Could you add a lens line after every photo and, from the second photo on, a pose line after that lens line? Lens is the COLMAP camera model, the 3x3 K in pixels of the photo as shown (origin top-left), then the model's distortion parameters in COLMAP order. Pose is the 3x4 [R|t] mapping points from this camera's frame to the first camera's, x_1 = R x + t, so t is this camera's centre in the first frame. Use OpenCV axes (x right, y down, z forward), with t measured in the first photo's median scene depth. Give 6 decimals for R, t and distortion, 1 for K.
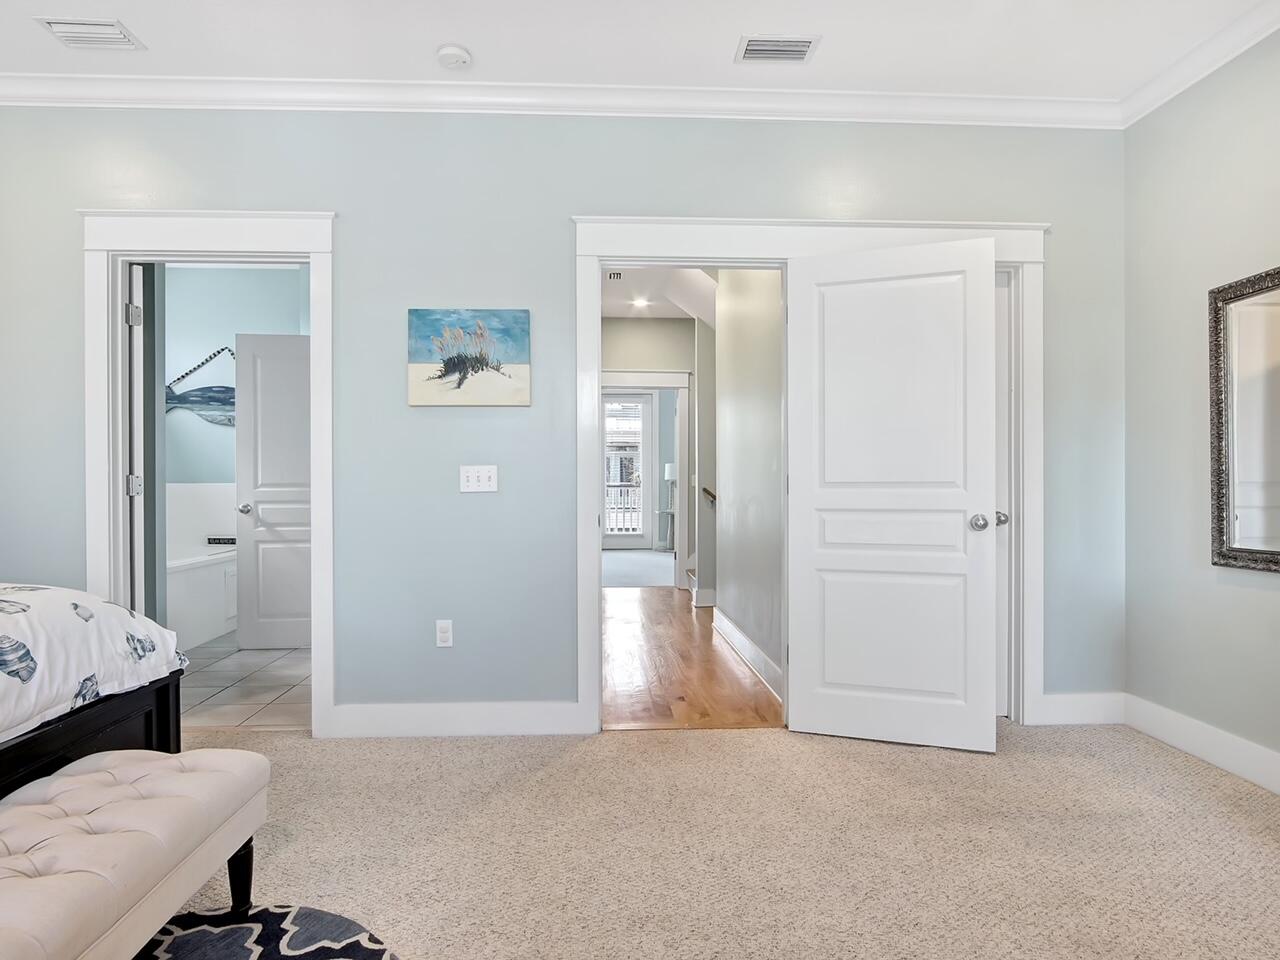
lens RADIAL K [[797.1, 0, 634.9], [0, 797.1, 487.5], [0, 0, 1]] dist [-0.024415, 0.004239]
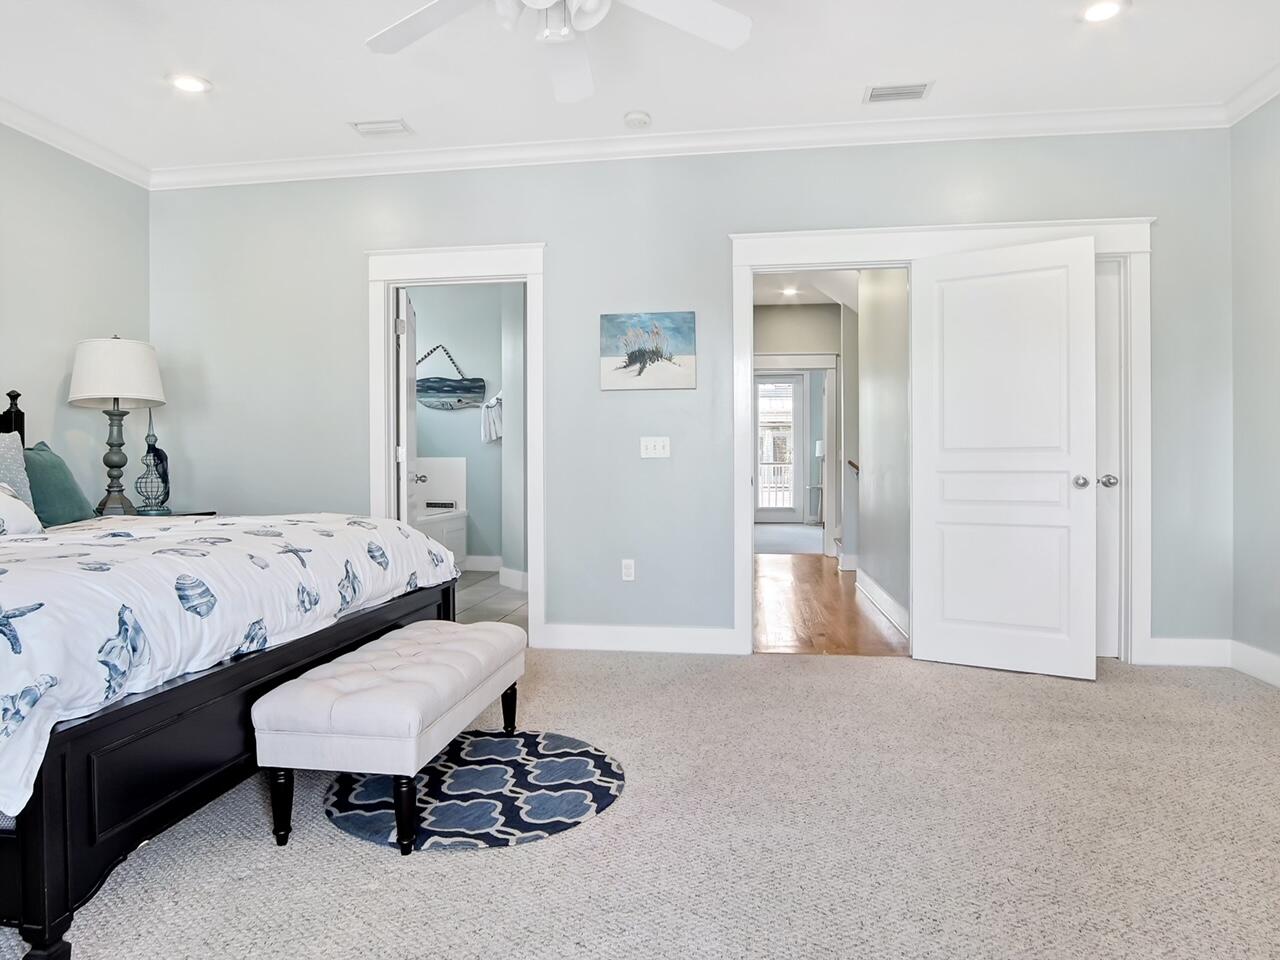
lens RADIAL K [[797.1, 0, 635.0], [0, 797.1, 475.9], [0, 0, 1]] dist [-0.024415, 0.004239]
pose [[0.981779, 0.000183, -0.190028, 0.012443], [0.001480, 0.999962, 0.008611, 0.023553], [0.190022, -0.008735, 0.981741, -0.250919]]
